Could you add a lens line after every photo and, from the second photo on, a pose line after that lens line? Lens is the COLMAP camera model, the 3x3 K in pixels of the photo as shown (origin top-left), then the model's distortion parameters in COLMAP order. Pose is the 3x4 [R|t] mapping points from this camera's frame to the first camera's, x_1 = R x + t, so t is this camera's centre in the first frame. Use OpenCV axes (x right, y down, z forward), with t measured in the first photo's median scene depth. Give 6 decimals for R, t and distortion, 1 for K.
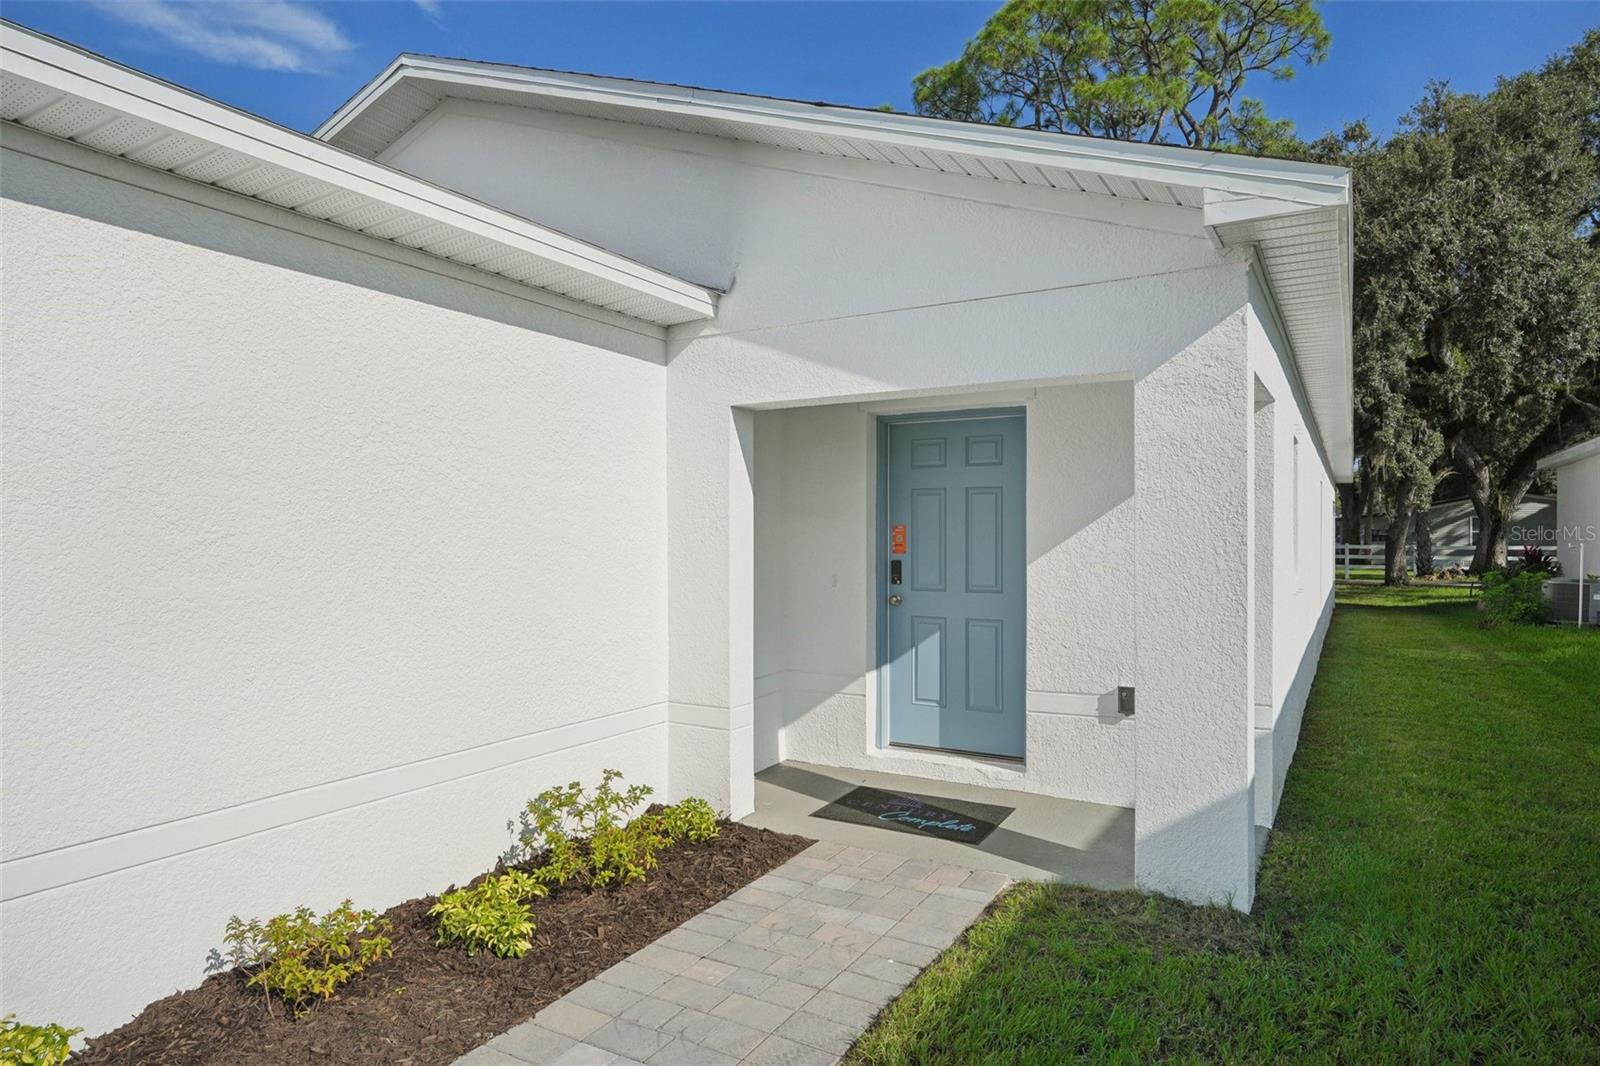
lens RADIAL K [[959.8, 0, 798.8], [0, 959.8, 534.1], [0, 0, 1]] dist [0.002443, 0.000287]
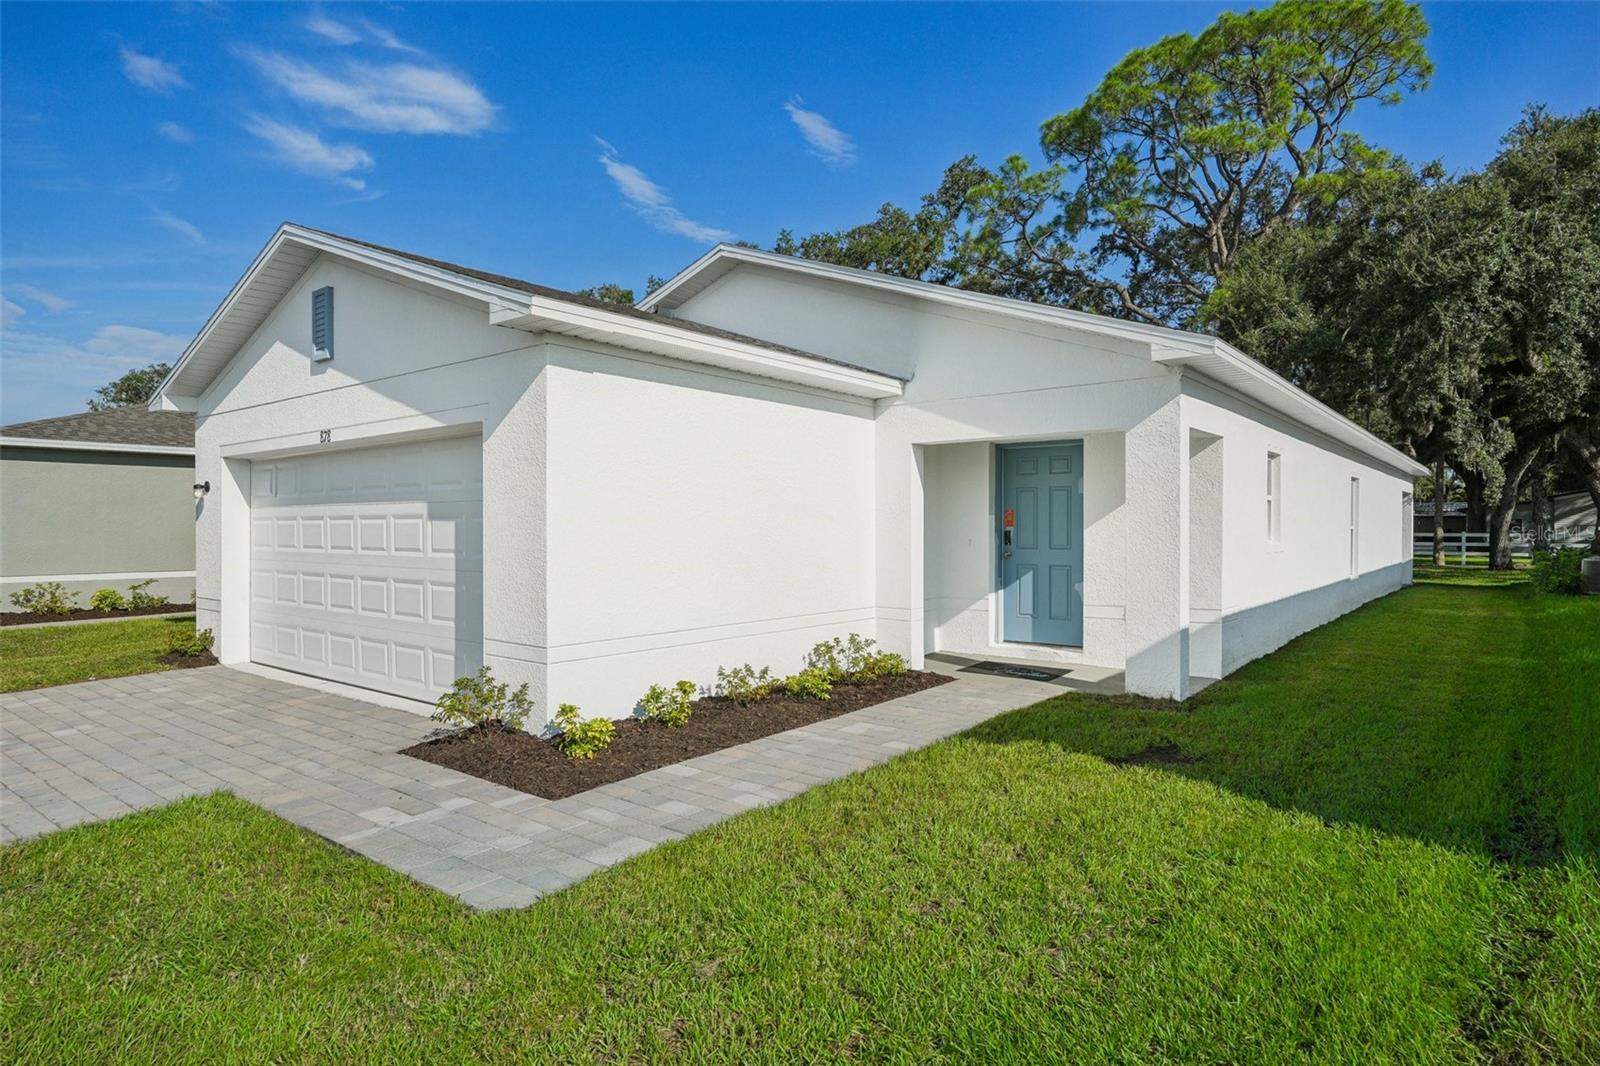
lens RADIAL K [[902.0, 0, 801.3], [0, 902.0, 528.7], [0, 0, 1]] dist [0.000402, 0.000300]
pose [[0.988959, 0.000345, -0.148187, -0.019474], [0.000150, 0.999994, 0.003328, 0.018448], [0.148187, -0.003313, 0.988954, -0.589931]]
